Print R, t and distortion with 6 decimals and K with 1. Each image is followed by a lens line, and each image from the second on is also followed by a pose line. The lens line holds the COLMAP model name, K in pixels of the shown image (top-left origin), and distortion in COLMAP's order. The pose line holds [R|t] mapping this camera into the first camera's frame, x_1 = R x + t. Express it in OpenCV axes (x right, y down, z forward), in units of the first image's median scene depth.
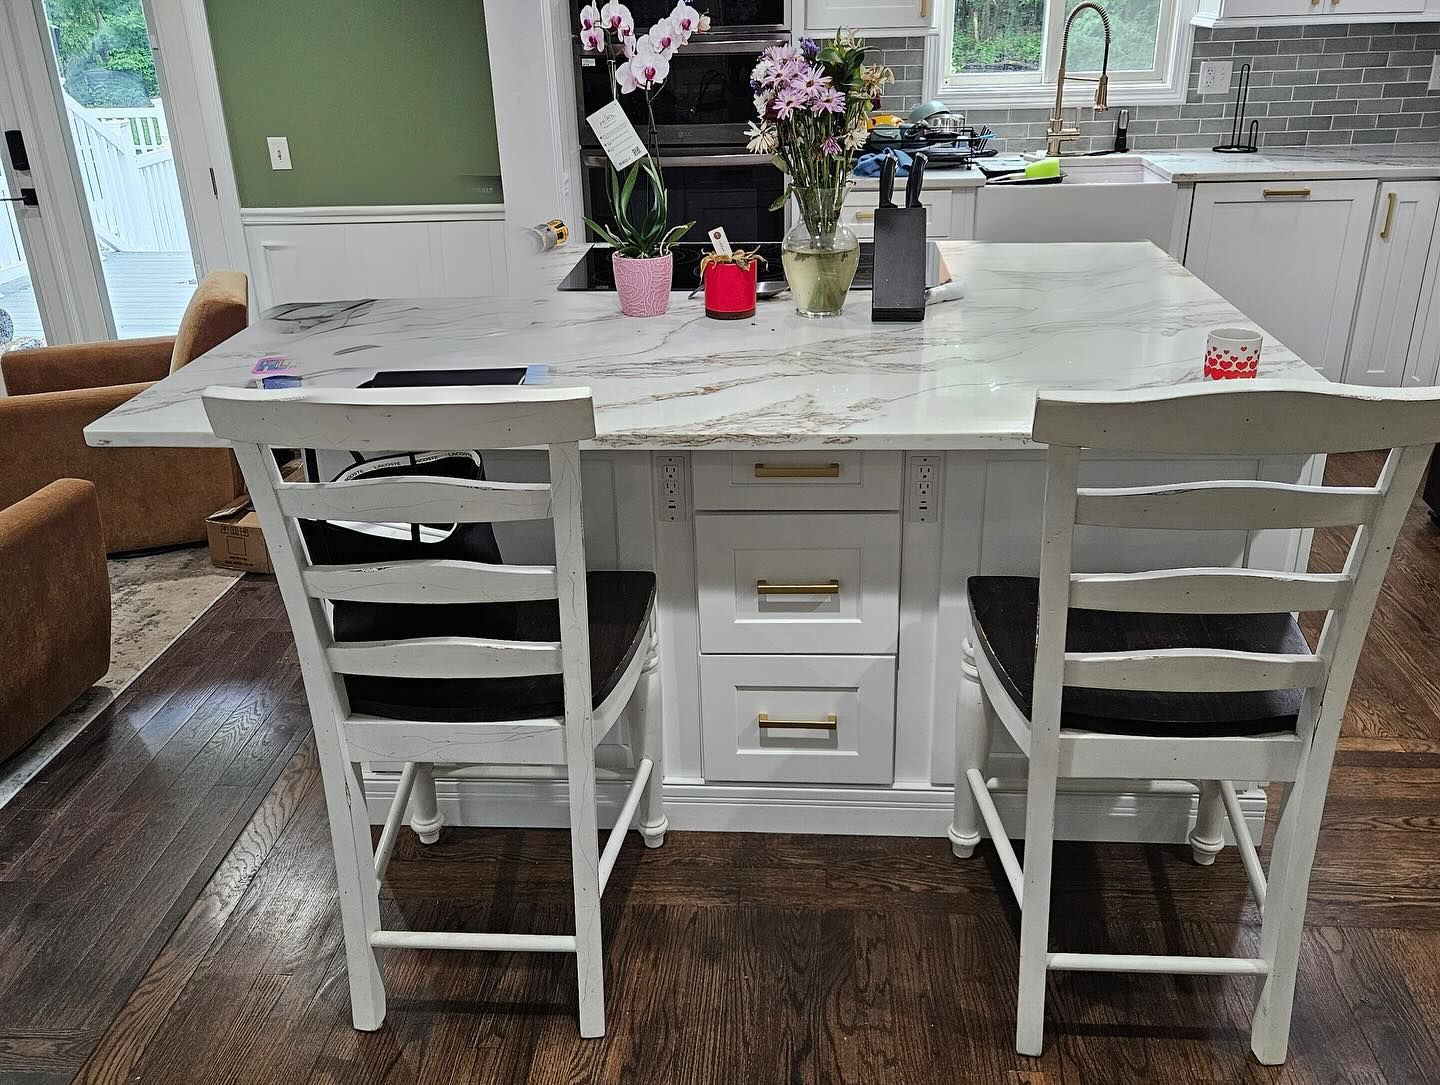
lens RADIAL K [[1284.1, 0, 725.4], [0, 1284.1, 547.2], [0, 0, 1]] dist [0.085115, -0.053069]
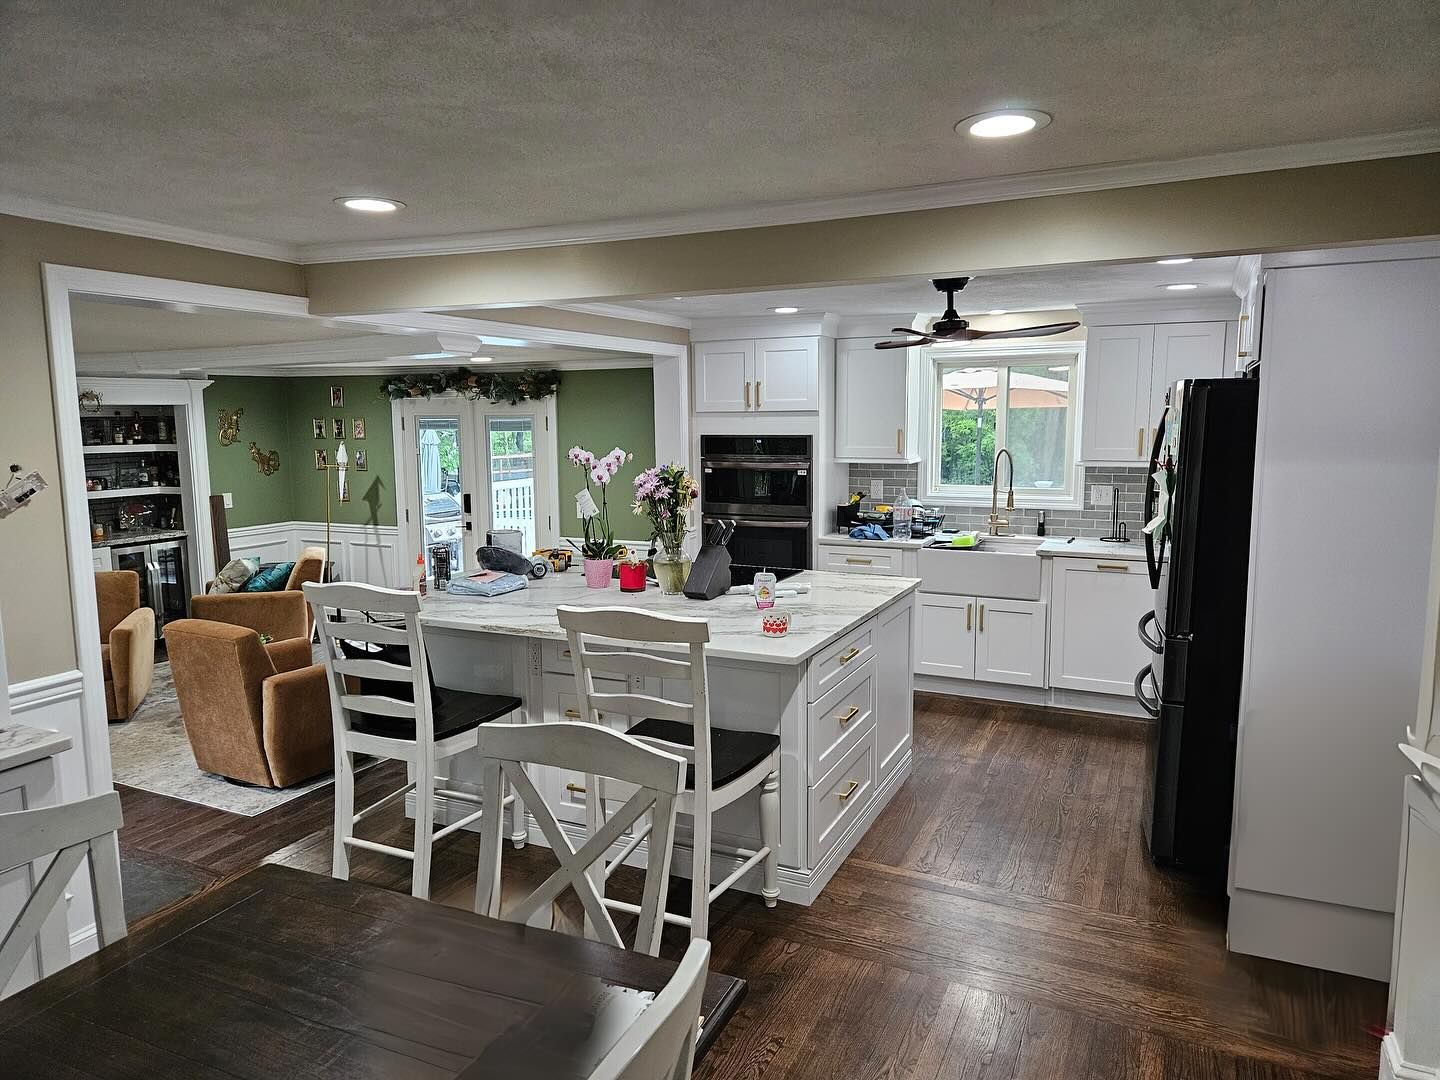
lens RADIAL K [[952.2, 0, 721.1], [0, 952.2, 531.0], [0, 0, 1]] dist [0.056062, 0.000910]
pose [[0.922137, 0.058965, -0.382344, 0.435029], [-0.165199, 0.953695, -0.251347, 0.051359], [0.349819, 0.294940, 0.889178, -0.188285]]
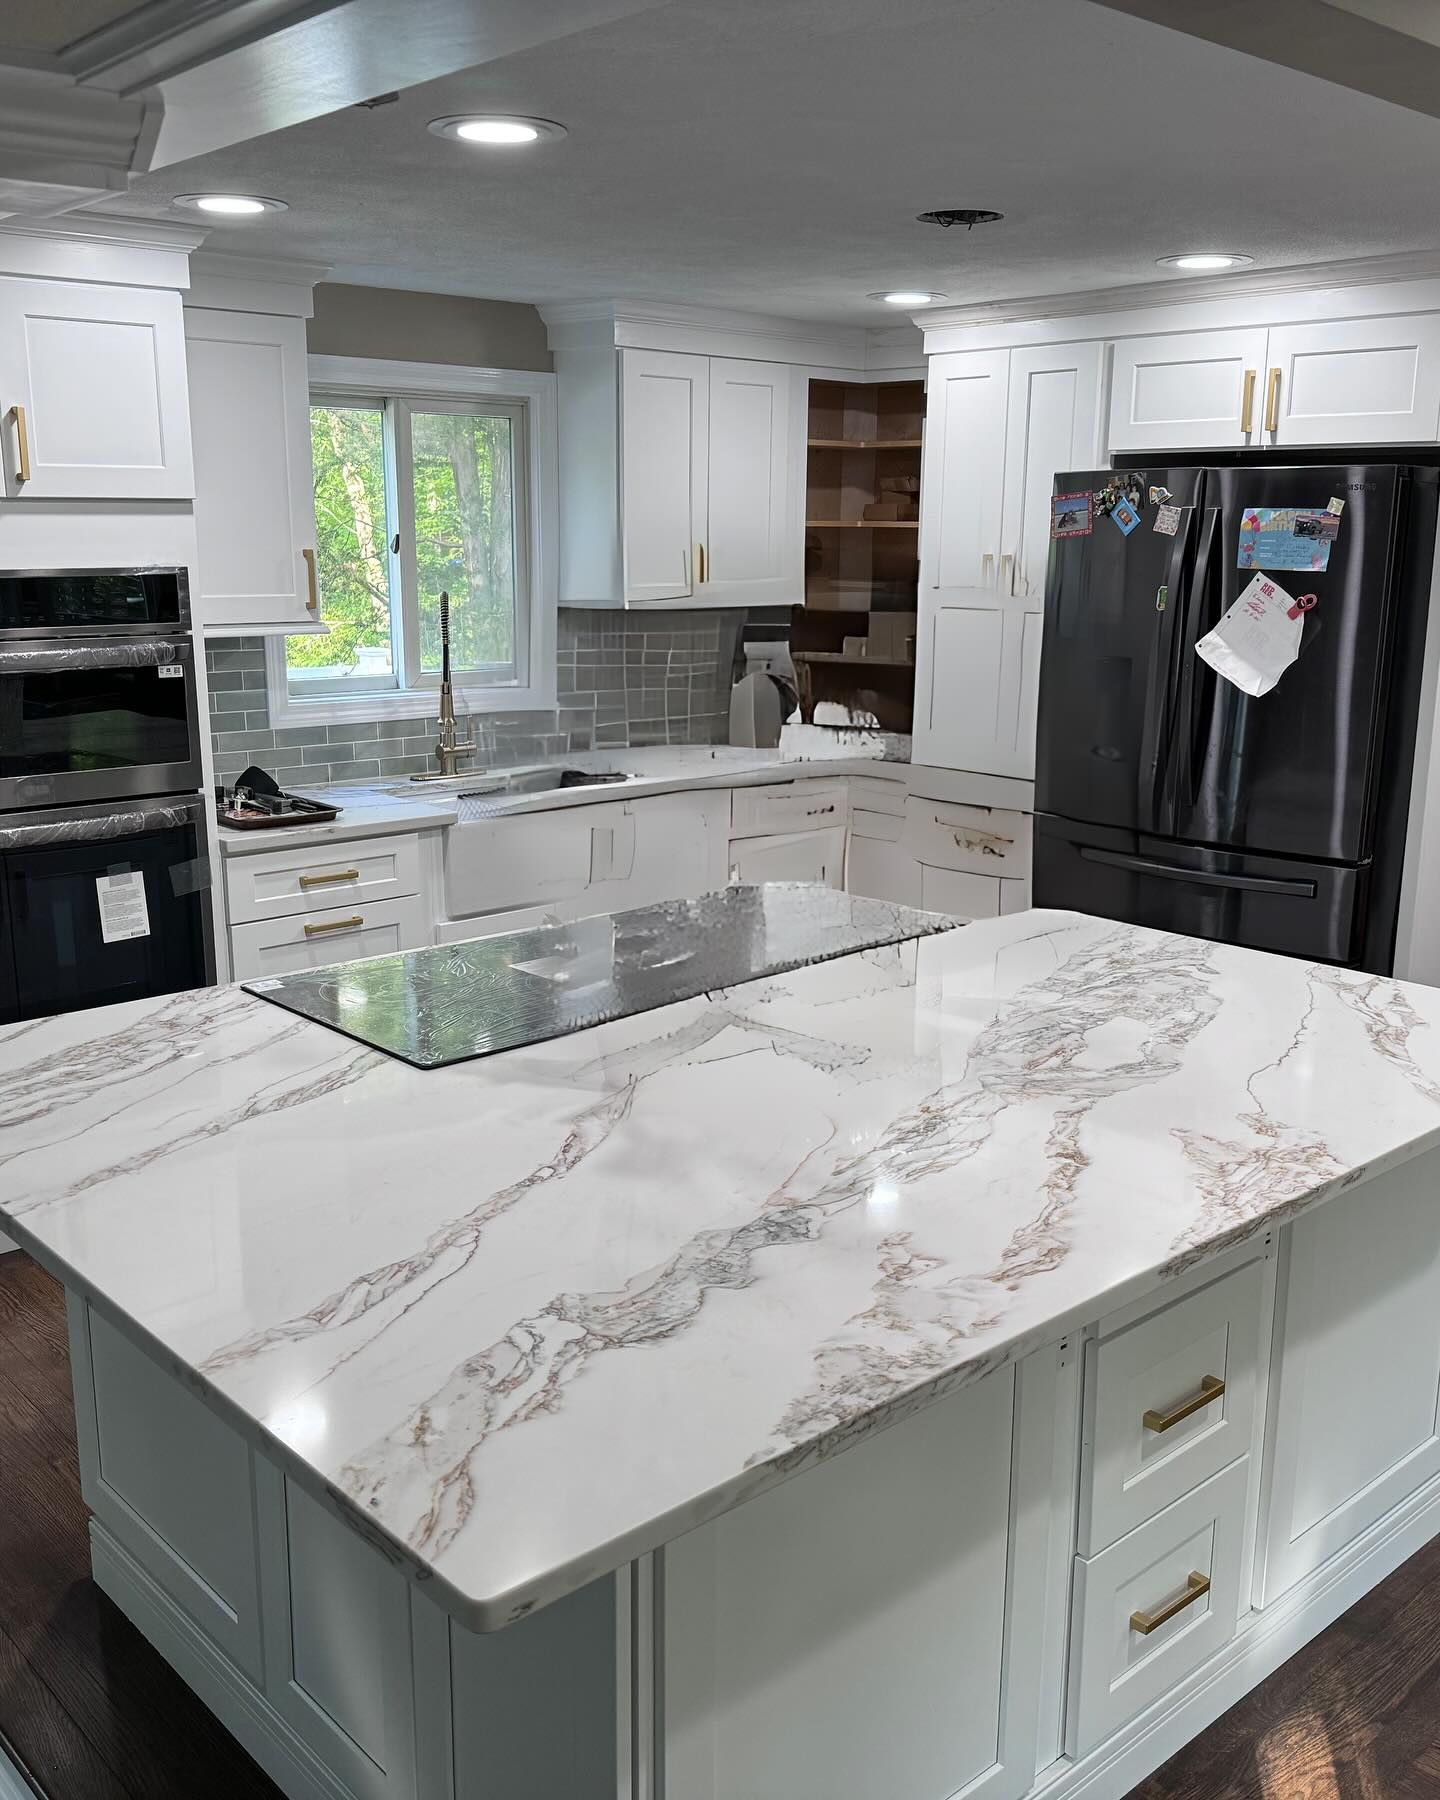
lens RADIAL K [[1688.8, 0, 715.2], [0, 1688.8, 900.6], [0, 0, 1]] dist [0.021726, 0.000000]
pose [[0.708666, -0.134632, 0.692580, -0.368424], [0.268732, 0.959138, -0.088525, -0.110808], [-0.652361, 0.248853, 0.715889, 0.225592]]
